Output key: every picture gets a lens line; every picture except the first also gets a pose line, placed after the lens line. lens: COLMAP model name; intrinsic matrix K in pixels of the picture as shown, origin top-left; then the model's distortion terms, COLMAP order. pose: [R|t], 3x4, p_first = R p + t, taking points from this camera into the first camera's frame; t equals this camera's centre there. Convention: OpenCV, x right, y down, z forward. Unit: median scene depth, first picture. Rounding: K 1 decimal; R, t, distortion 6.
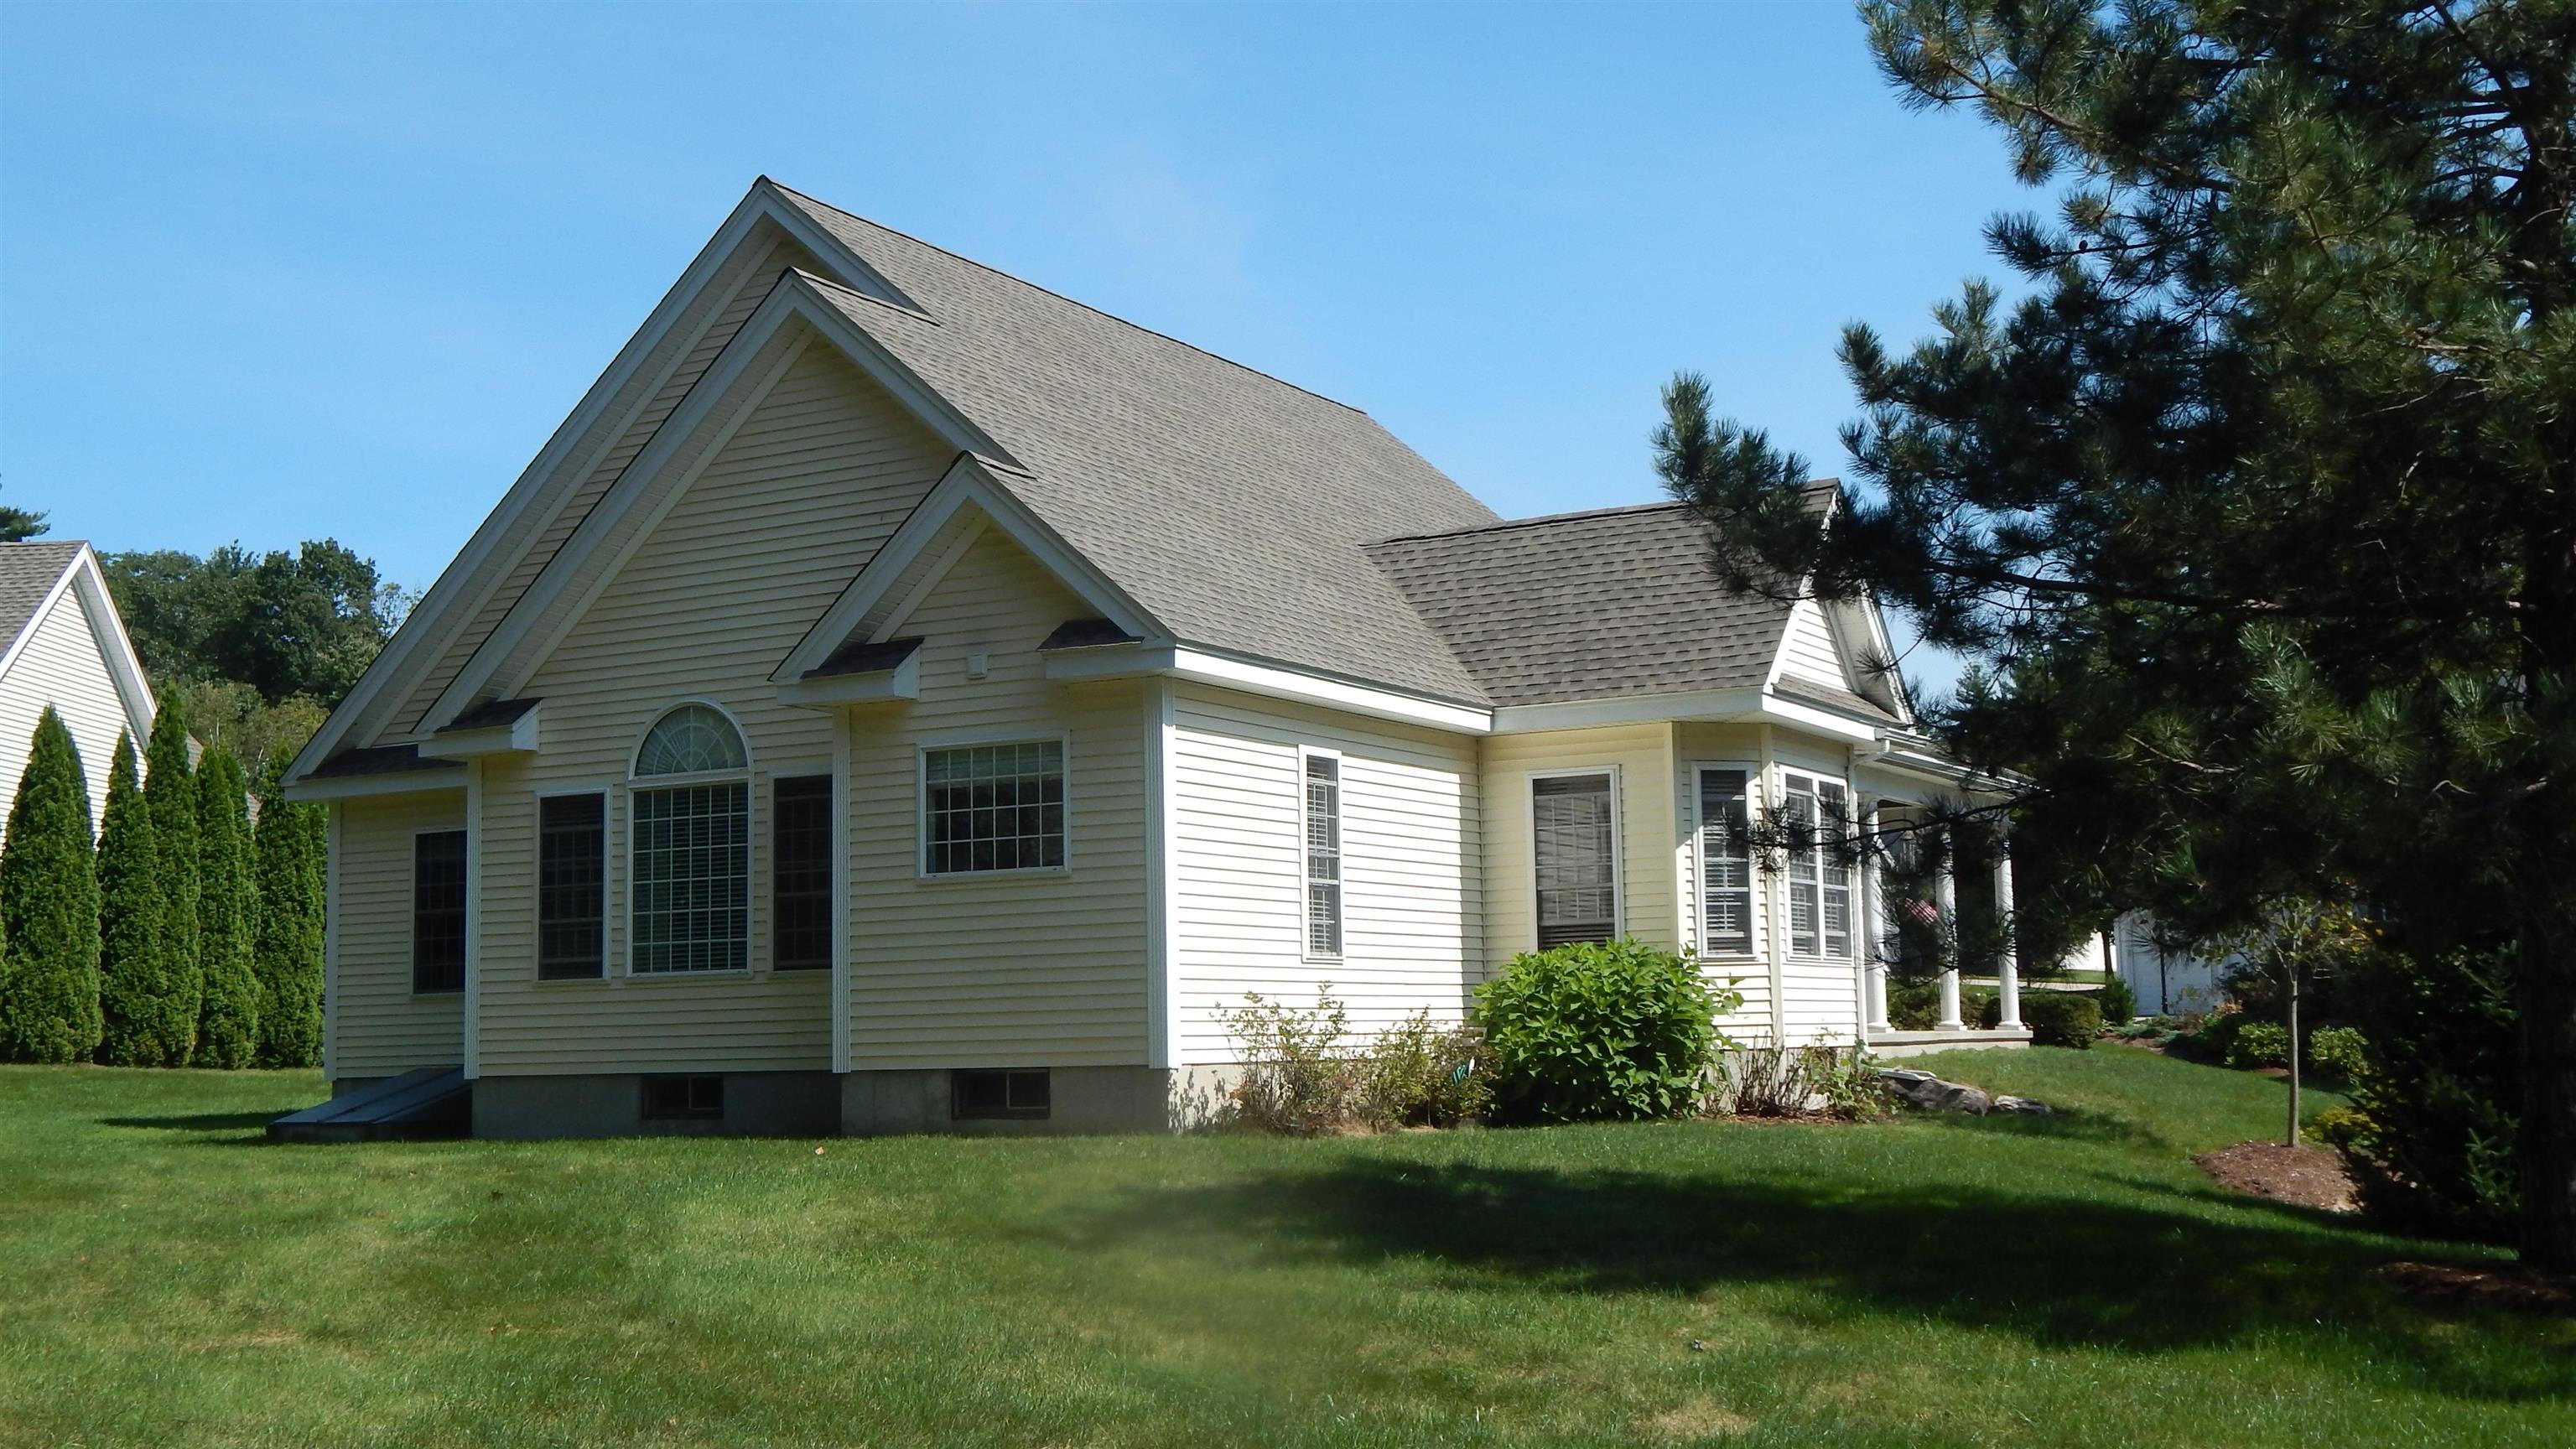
lens RADIAL K [[2852.2, 0, 1288.3], [0, 2852.2, 710.7], [0, 0, 1]] dist [0.001808, 0.000000]
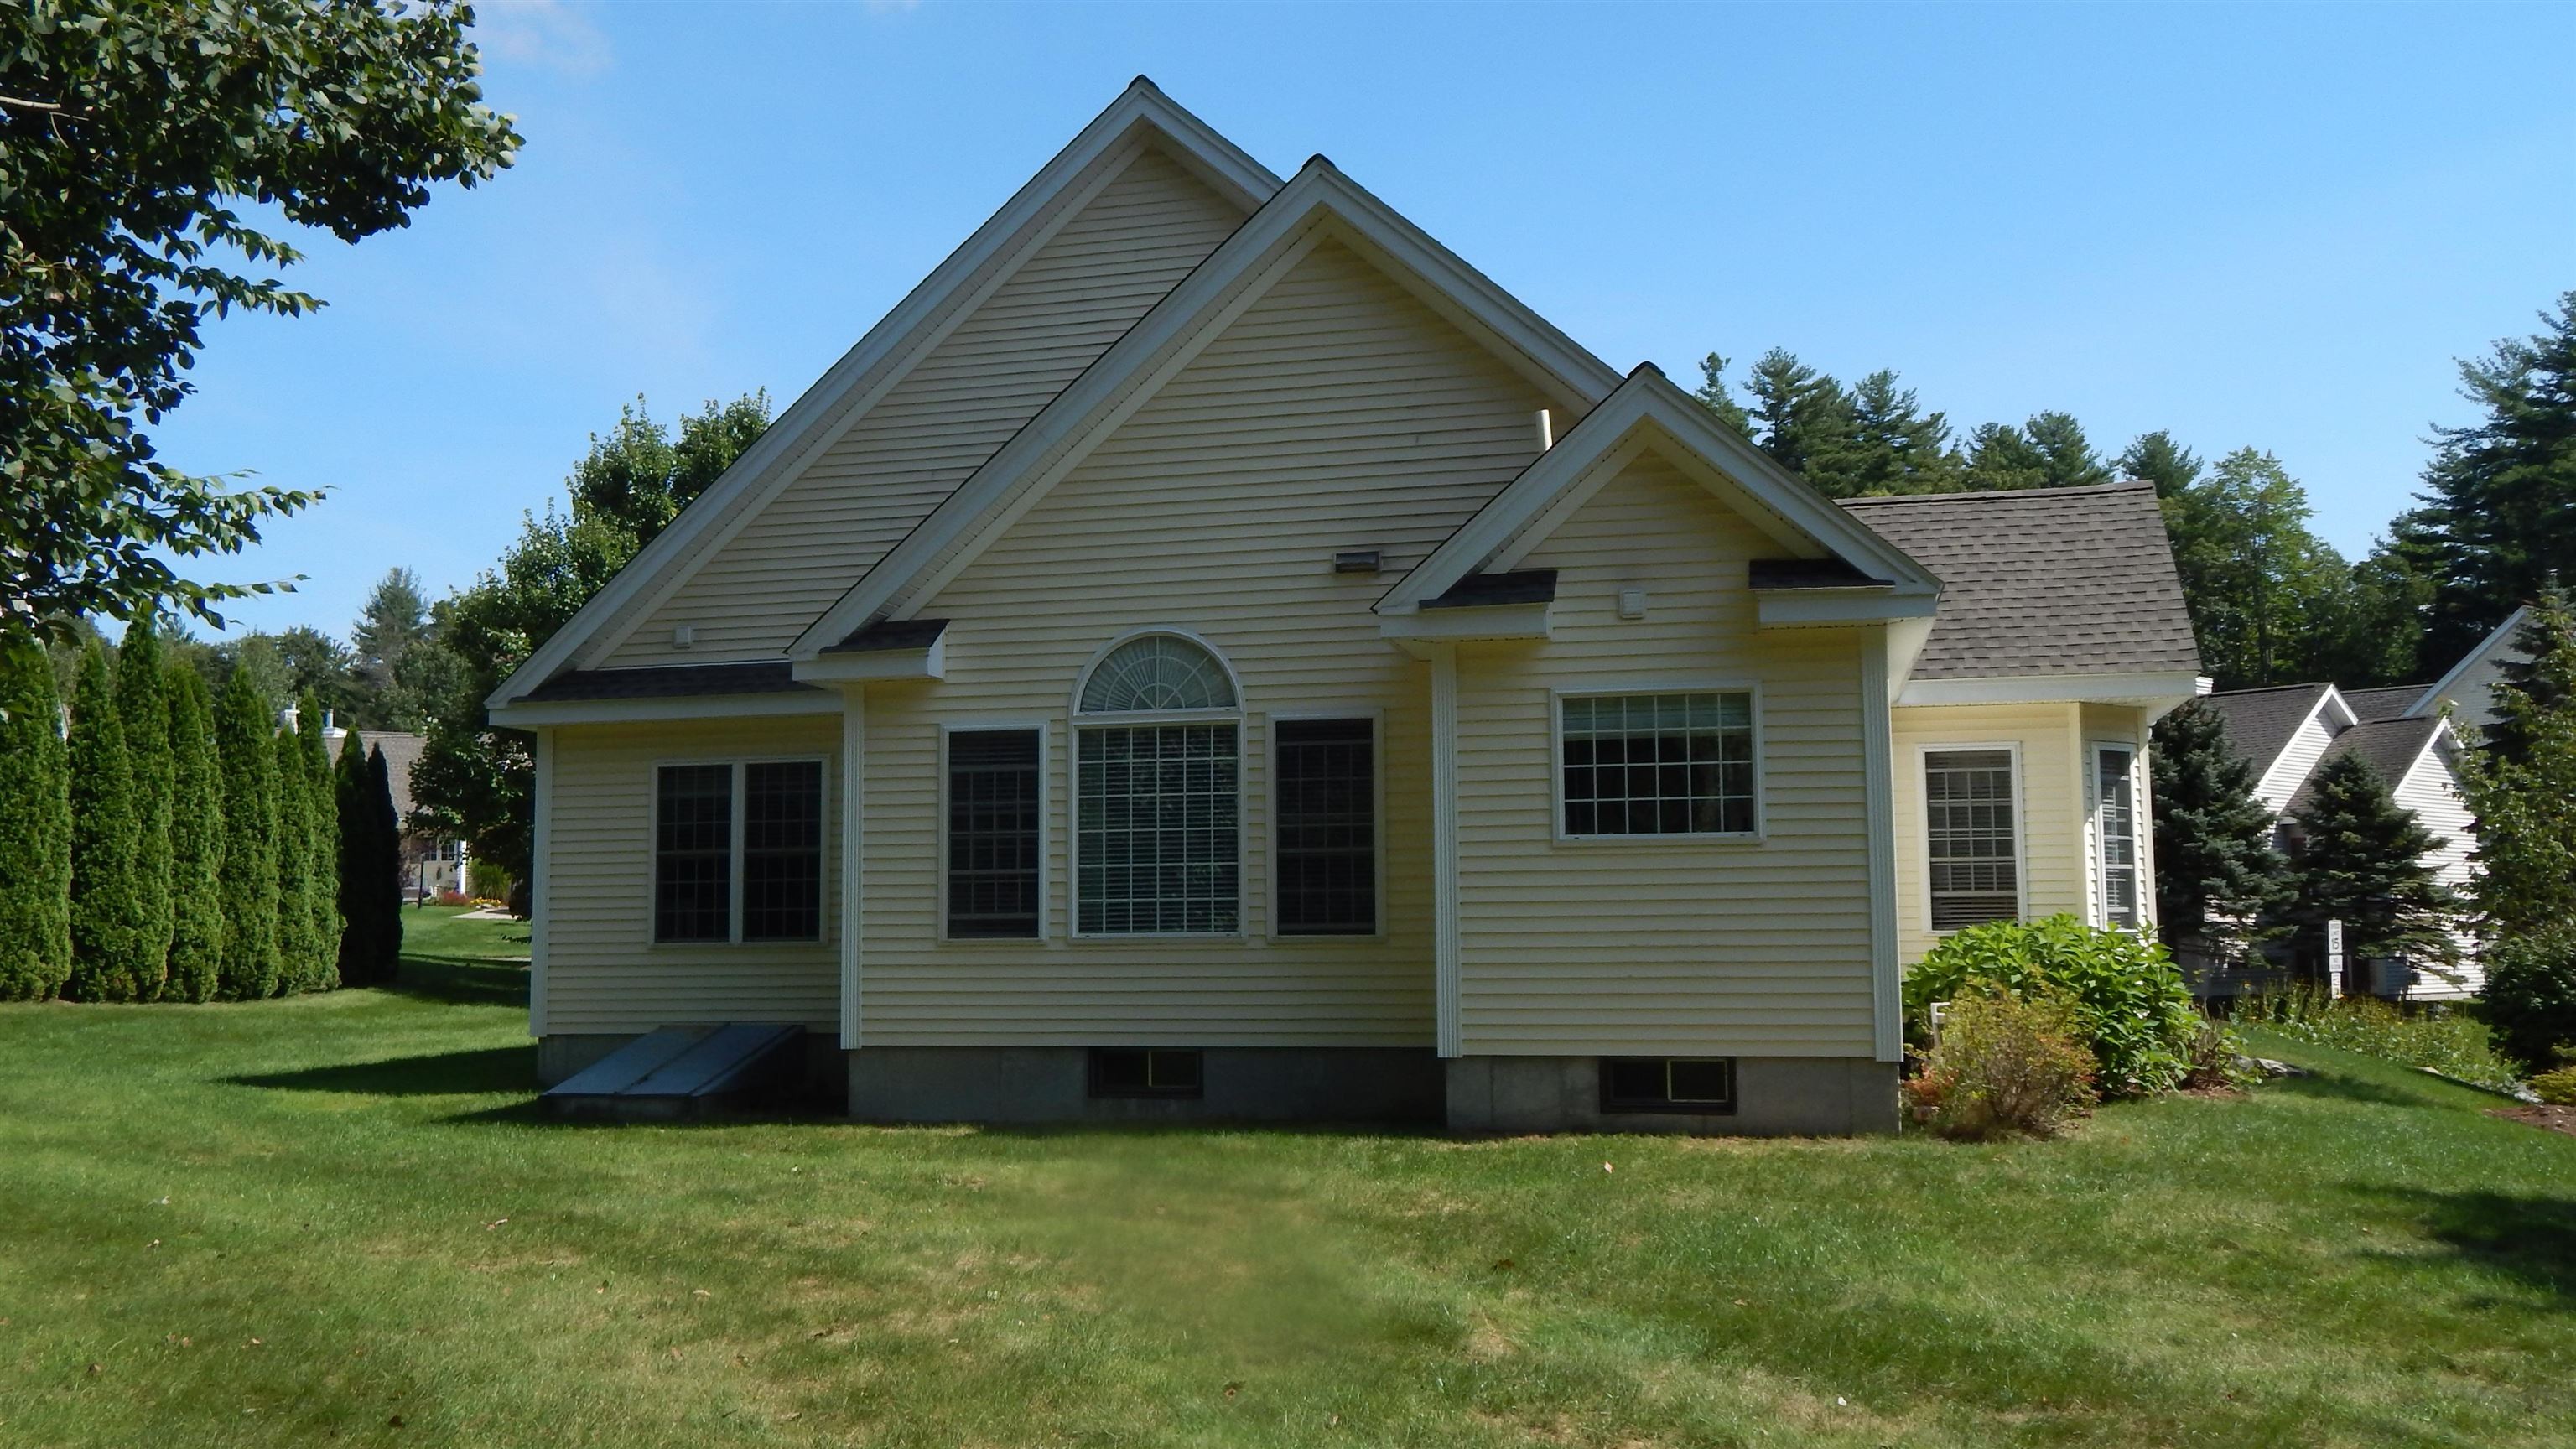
lens RADIAL K [[2081.4, 0, 1288.4], [0, 2081.4, 727.9], [0, 0, 1]] dist [0.027896, -0.002858]
pose [[0.960453, 0.040263, 0.275514, -0.344120], [-0.043451, 0.999041, 0.005475, 0.021292], [-0.275029, -0.017230, 0.961281, 0.353730]]
